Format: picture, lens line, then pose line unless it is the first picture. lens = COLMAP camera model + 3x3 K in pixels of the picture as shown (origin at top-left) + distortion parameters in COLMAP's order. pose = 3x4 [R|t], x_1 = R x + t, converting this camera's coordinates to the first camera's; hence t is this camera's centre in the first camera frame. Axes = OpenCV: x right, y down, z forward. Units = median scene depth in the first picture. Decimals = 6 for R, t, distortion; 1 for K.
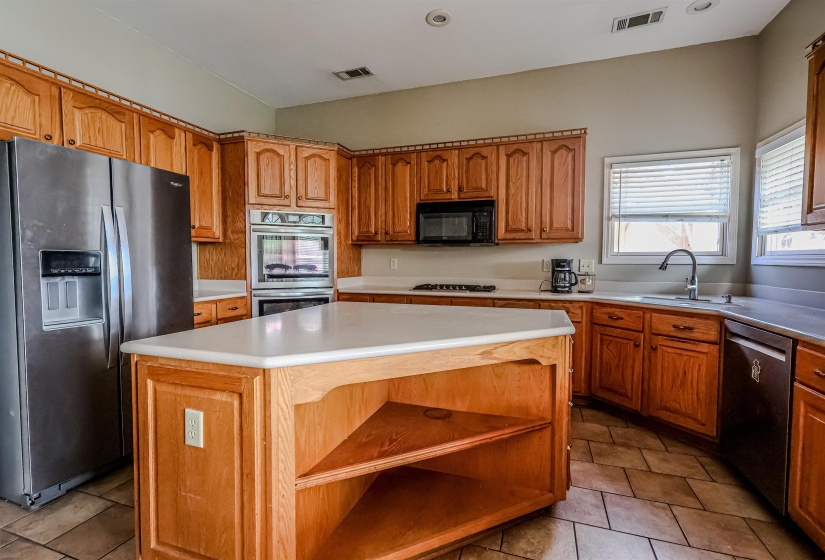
lens RADIAL K [[391.5, 0, 415.1], [0, 391.5, 281.1], [0, 0, 1]] dist [-0.000485, 0.000940]
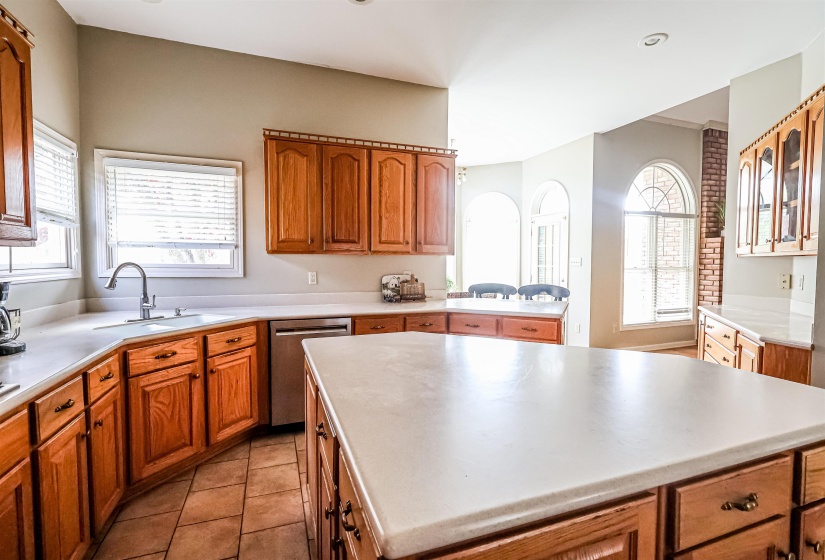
lens RADIAL K [[391.5, 0, 406.4], [0, 391.5, 281.9], [0, 0, 1]] dist [-0.000485, 0.000940]
pose [[-0.625730, -0.041788, 0.778919, -0.395365], [0.035608, 0.995993, 0.082039, -0.099235], [-0.779226, 0.079070, -0.621735, 1.237506]]
